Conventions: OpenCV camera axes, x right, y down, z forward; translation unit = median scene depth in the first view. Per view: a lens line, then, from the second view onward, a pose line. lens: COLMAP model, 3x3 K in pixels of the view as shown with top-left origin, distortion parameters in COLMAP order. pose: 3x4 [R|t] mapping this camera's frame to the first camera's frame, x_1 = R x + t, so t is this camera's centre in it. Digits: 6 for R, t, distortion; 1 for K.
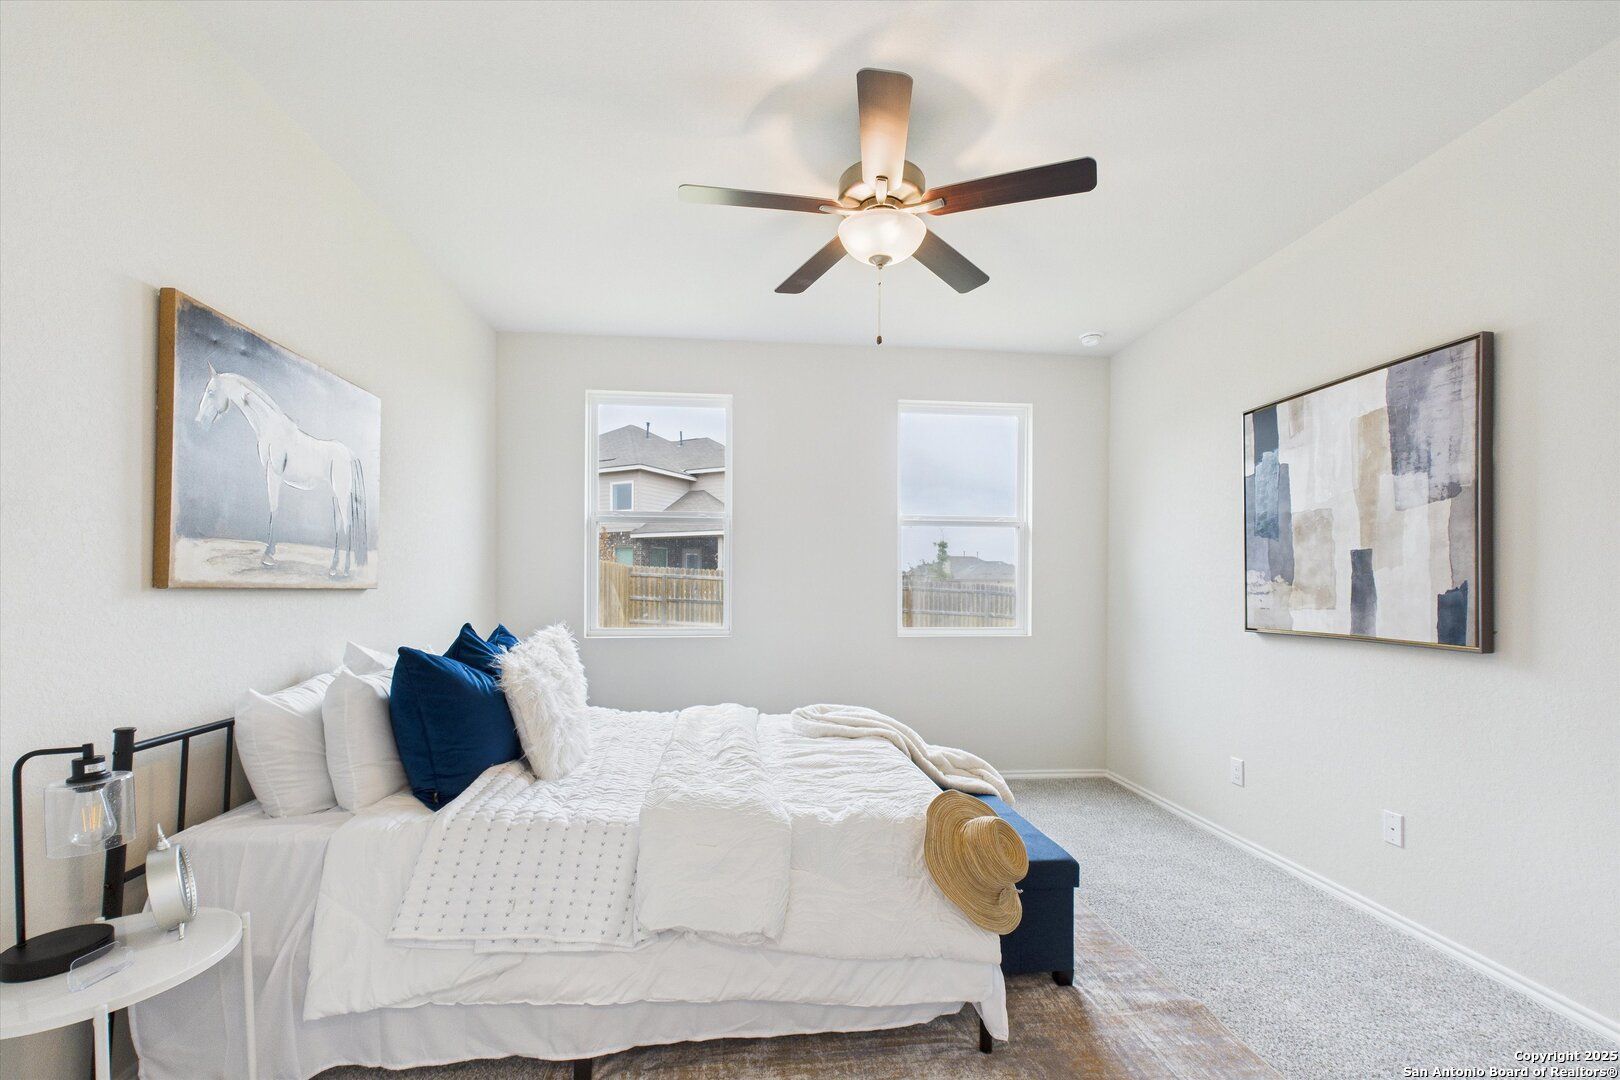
lens RADIAL K [[683.8, 0, 812.5], [0, 683.8, 587.9], [0, 0, 1]] dist [0.001591, 0.000057]
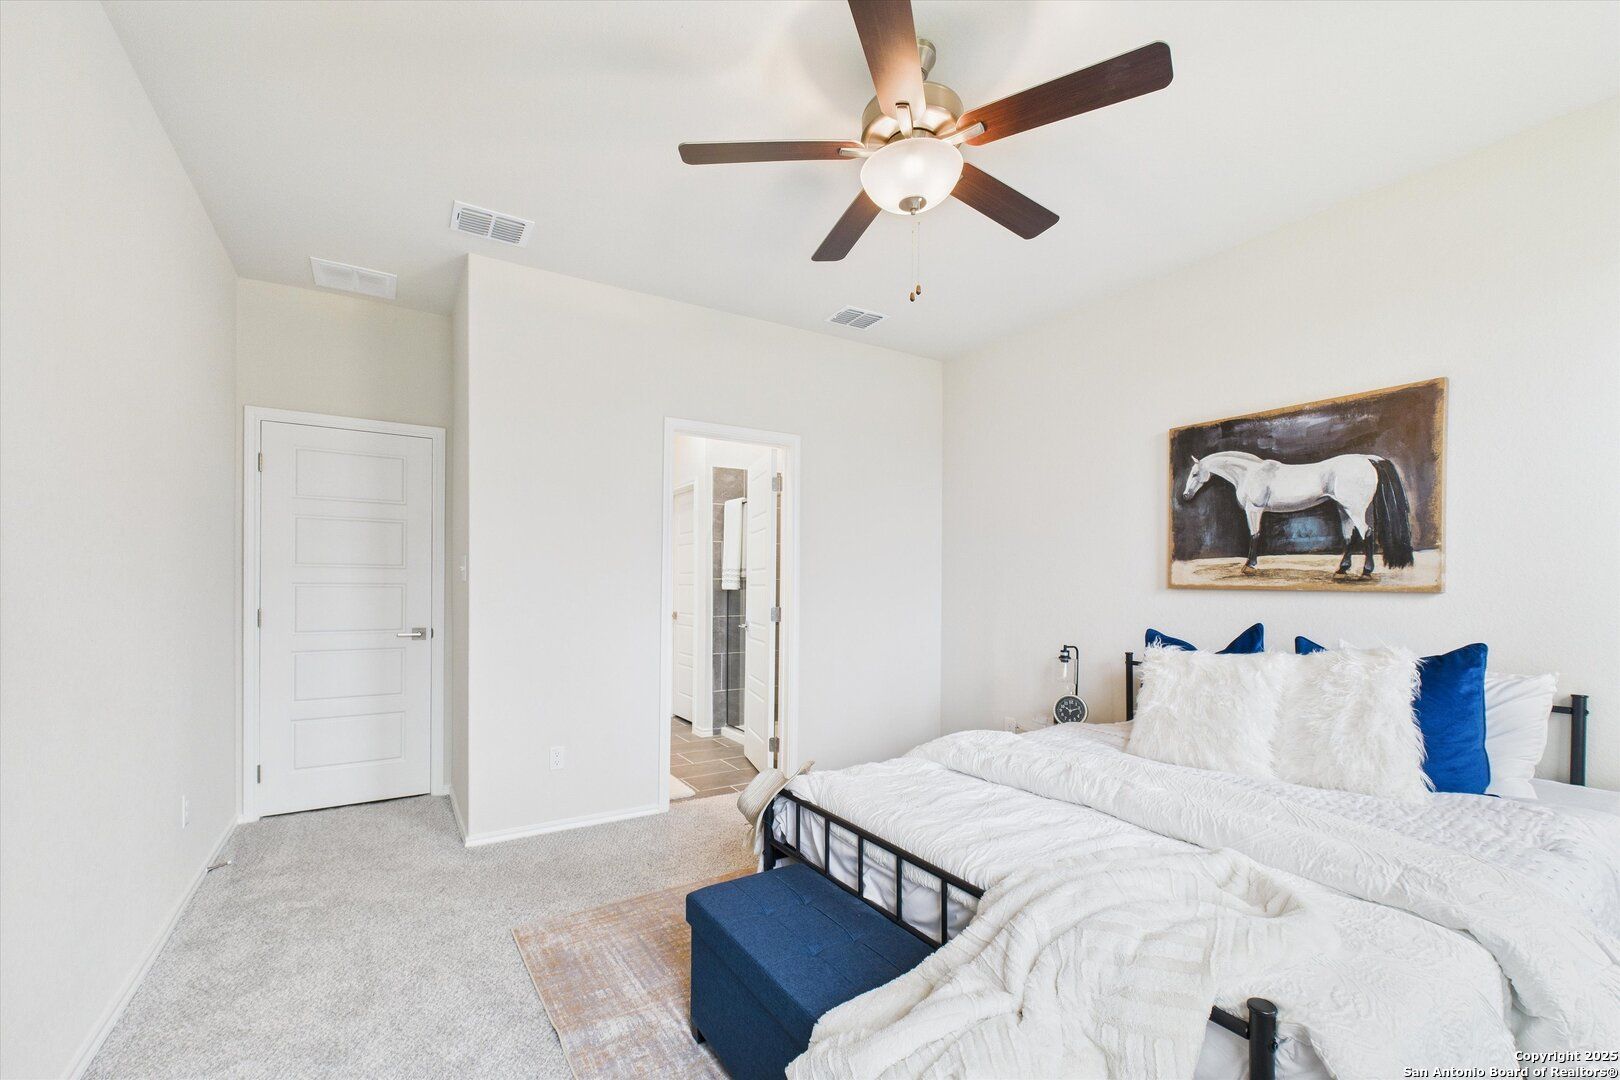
lens RADIAL K [[684.1, 0, 810.7], [0, 684.1, 583.8], [0, 0, 1]] dist [0.001168, -0.000048]
pose [[-0.899316, -0.009901, -0.437186, 0.630089], [-0.010992, 0.999940, -0.000033, -0.000982], [0.437160, 0.004776, -0.899371, 1.846692]]
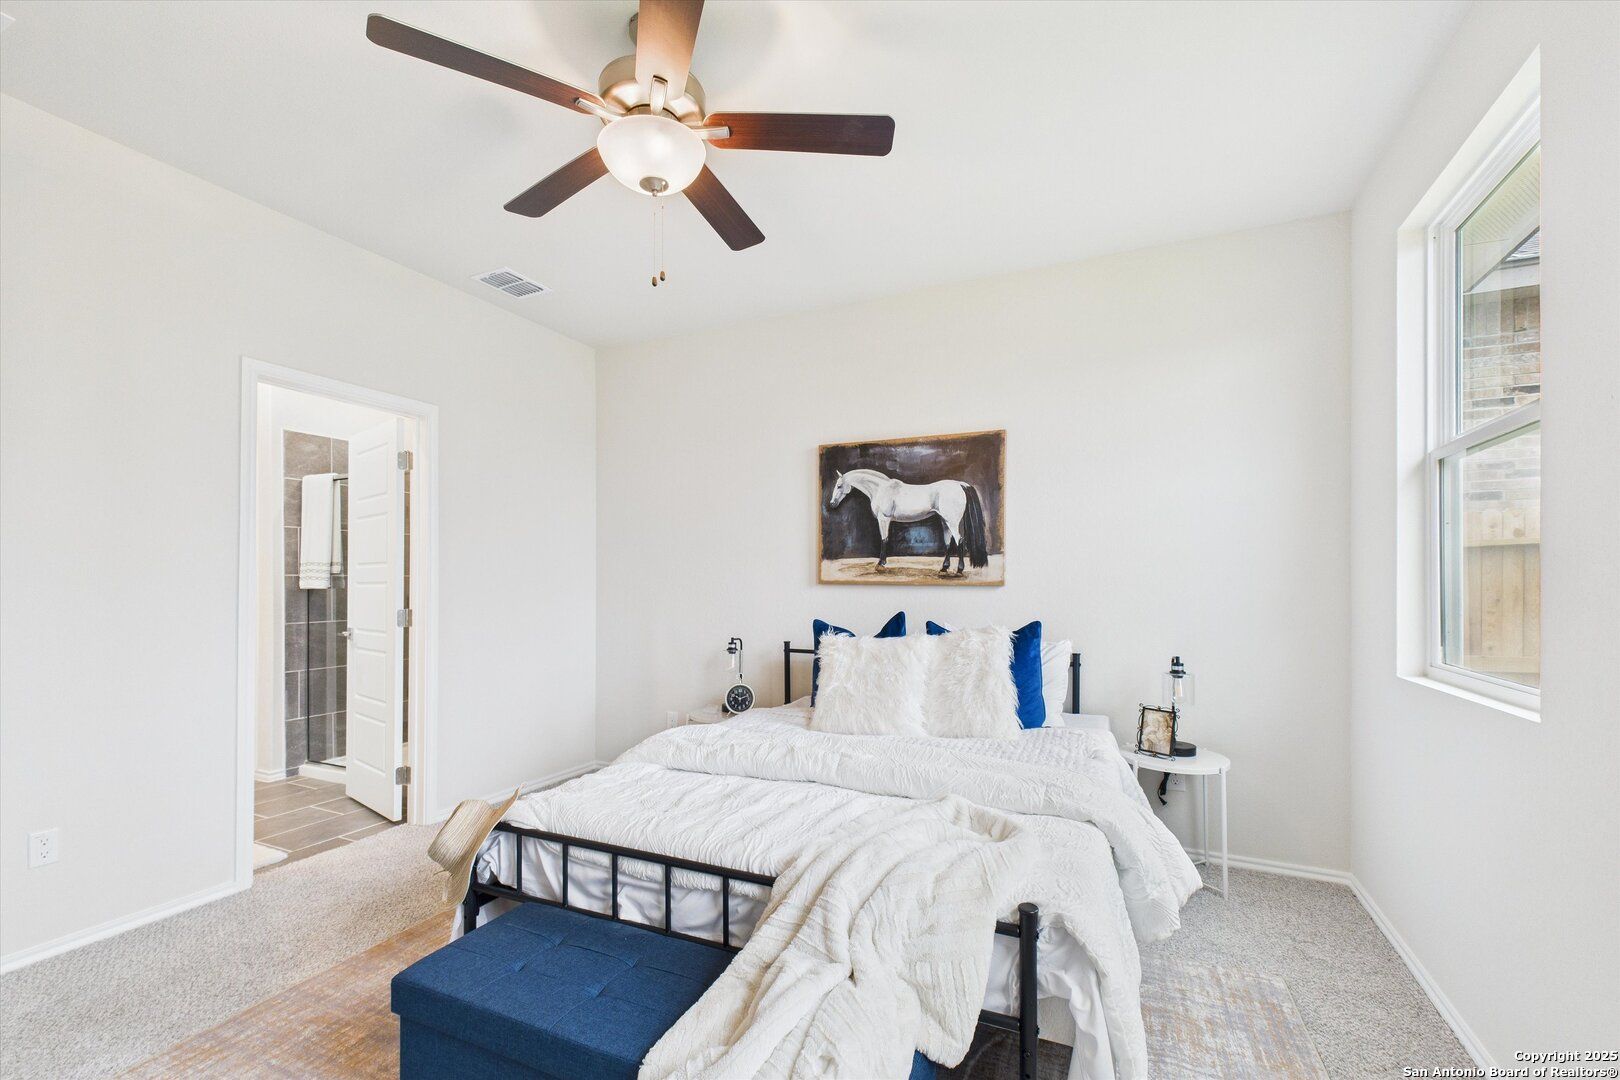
lens RADIAL K [[683.2, 0, 811.9], [0, 683.2, 580.0], [0, 0, 1]] dist [0.001490, -0.000071]
pose [[-0.511260, -0.008360, -0.859385, 0.760906], [-0.006148, 0.999963, -0.006070, 0.001277], [0.859404, 0.002180, -0.511293, 1.703328]]
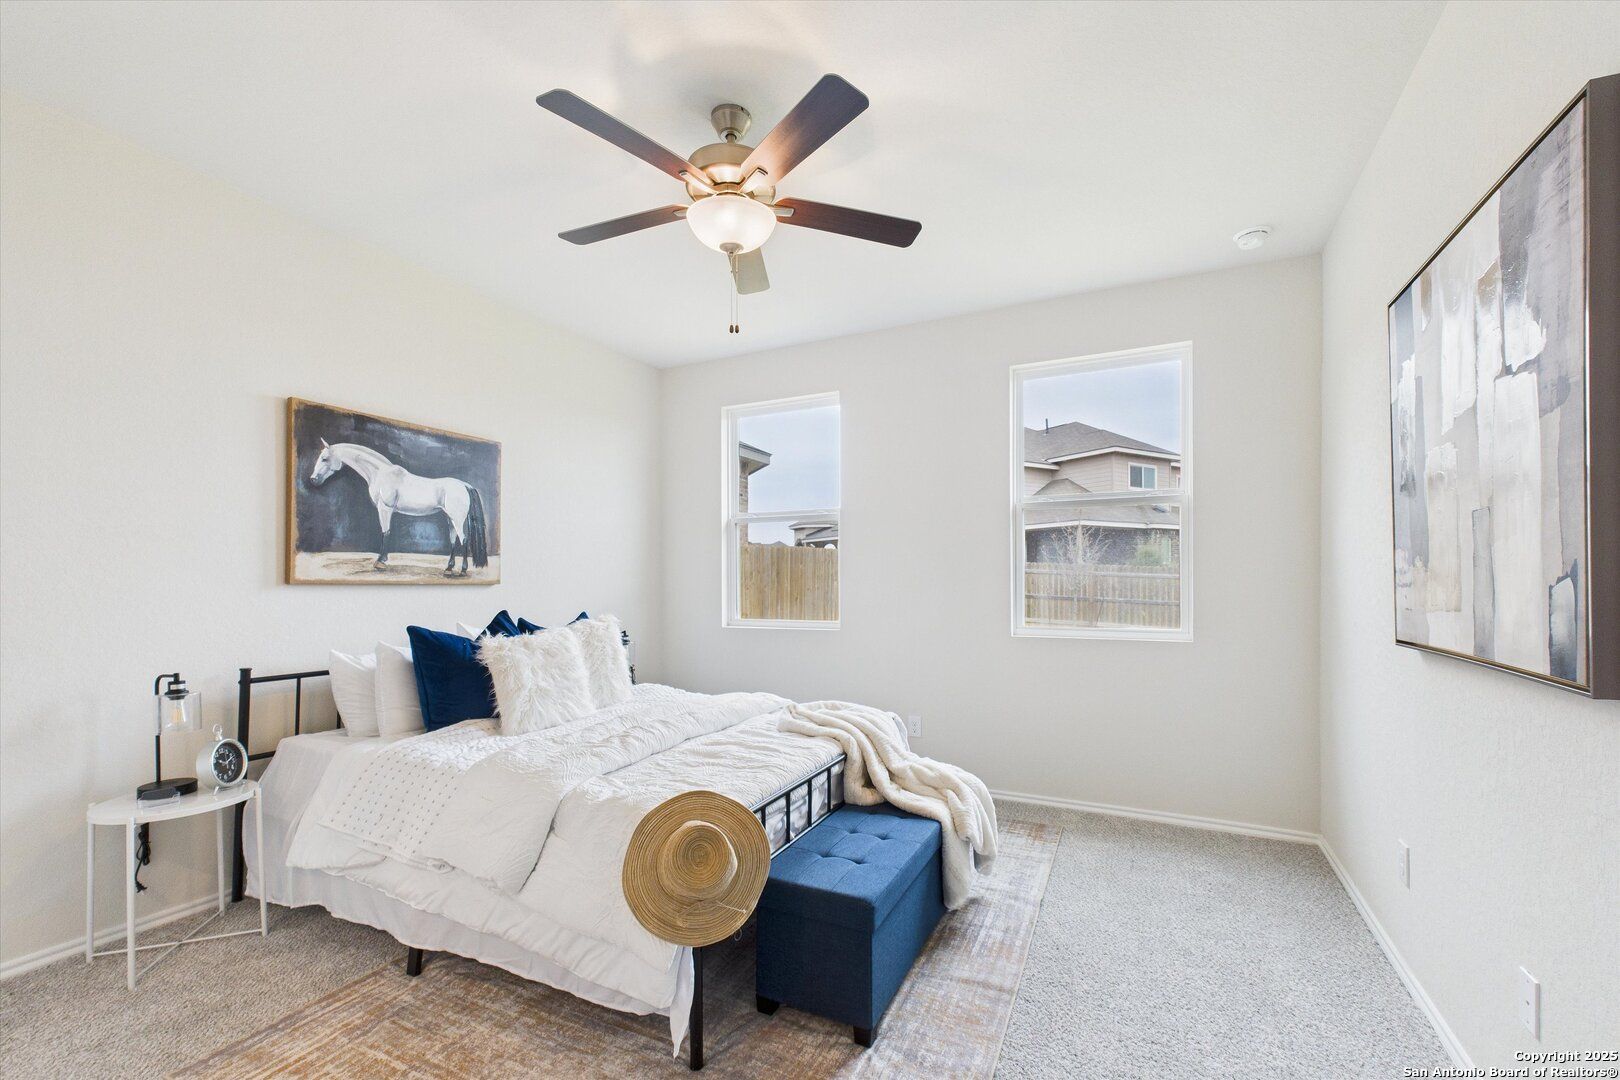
lens RADIAL K [[684.1, 0, 810.7], [0, 684.1, 583.8], [0, 0, 1]] dist [0.001168, -0.000048]
pose [[0.842377, -0.004698, -0.538869, 0.777491], [0.005357, 0.999986, -0.000344, 0.005436], [0.538863, -0.002597, 0.842390, 0.247843]]
